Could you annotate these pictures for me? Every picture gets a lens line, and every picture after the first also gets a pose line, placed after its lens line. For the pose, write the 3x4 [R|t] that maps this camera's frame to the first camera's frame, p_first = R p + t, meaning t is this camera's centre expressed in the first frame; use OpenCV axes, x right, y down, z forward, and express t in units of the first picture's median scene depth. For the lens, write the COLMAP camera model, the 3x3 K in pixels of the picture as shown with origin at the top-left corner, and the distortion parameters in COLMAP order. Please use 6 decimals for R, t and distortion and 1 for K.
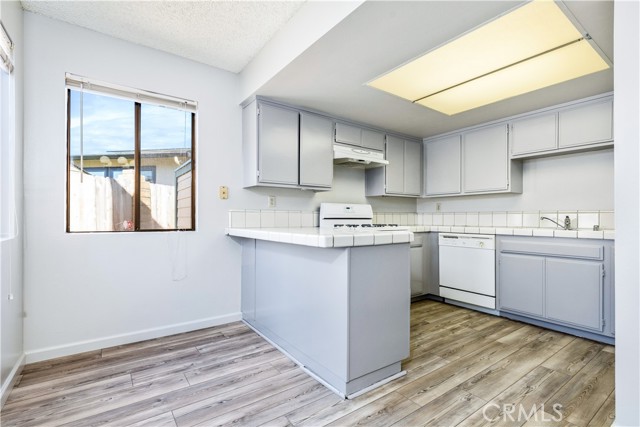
lens RADIAL K [[290.6, 0, 306.4], [0, 290.6, 218.3], [0, 0, 1]] dist [0.010045, -0.001499]
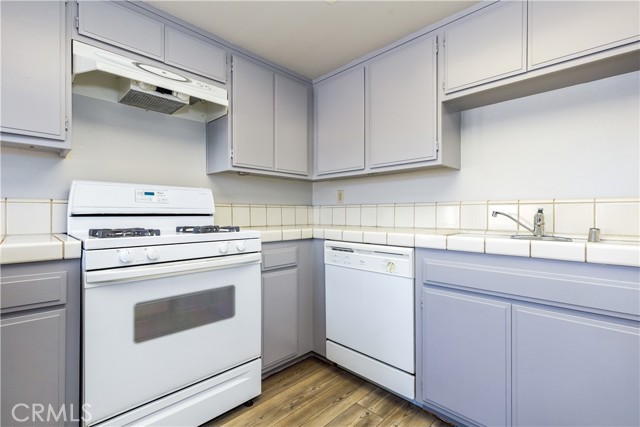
lens RADIAL K [[290.6, 0, 326.3], [0, 290.6, 212.3], [0, 0, 1]] dist [0.010045, -0.001499]
pose [[0.973844, 0.000087, 0.227216, 0.339748], [0.000948, 0.999990, -0.004443, -0.000627], [-0.227214, 0.004542, 0.973834, 0.482457]]
